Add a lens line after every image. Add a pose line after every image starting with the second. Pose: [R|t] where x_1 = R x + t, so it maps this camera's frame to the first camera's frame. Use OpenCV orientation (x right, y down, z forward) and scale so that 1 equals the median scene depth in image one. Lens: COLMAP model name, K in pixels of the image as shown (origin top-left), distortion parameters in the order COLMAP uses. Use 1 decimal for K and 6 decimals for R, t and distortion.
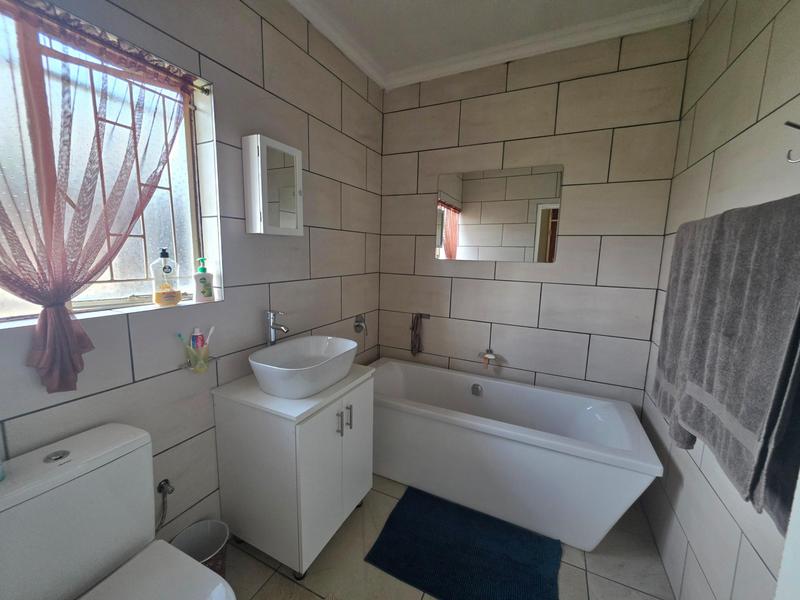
lens RADIAL K [[319.8, 0, 401.0], [0, 319.8, 297.1], [0, 0, 1]] dist [-0.001933, 0.000389]
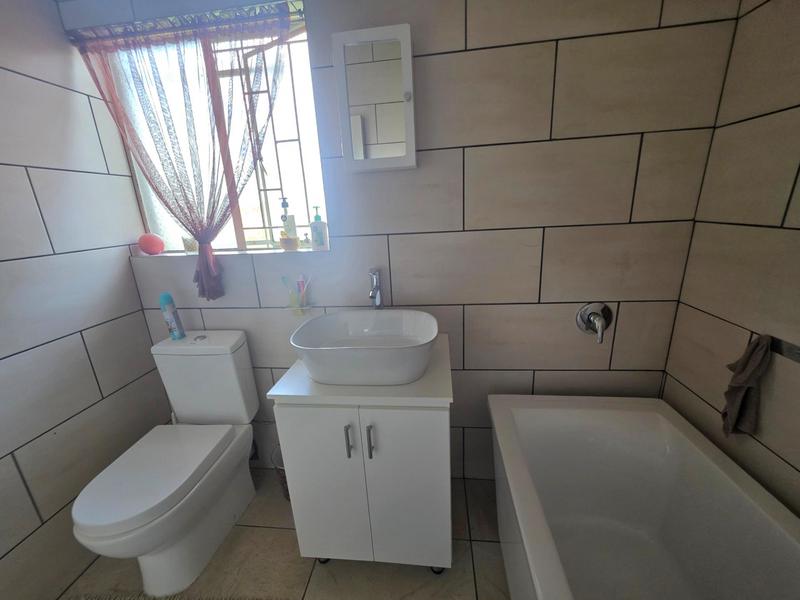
lens RADIAL K [[319.8, 0, 398.6], [0, 319.8, 296.9], [0, 0, 1]] dist [-0.001933, 0.000389]
pose [[0.327731, 0.220286, -0.918731, 0.412730], [-0.070122, 0.975427, 0.208866, -0.066523], [0.942165, -0.004028, 0.335125, 0.839033]]
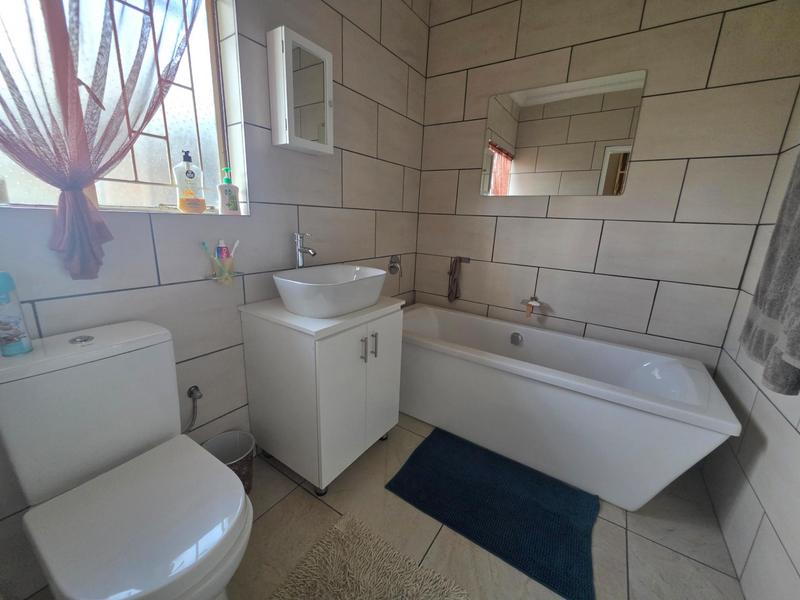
lens RADIAL K [[319.8, 0, 401.7], [0, 319.8, 295.9], [0, 0, 1]] dist [-0.001933, 0.000389]
pose [[0.990182, 0.050921, -0.130180, 0.034898], [-0.037736, 0.994087, 0.101817, 0.129847], [0.134595, -0.095905, 0.986249, 0.086756]]
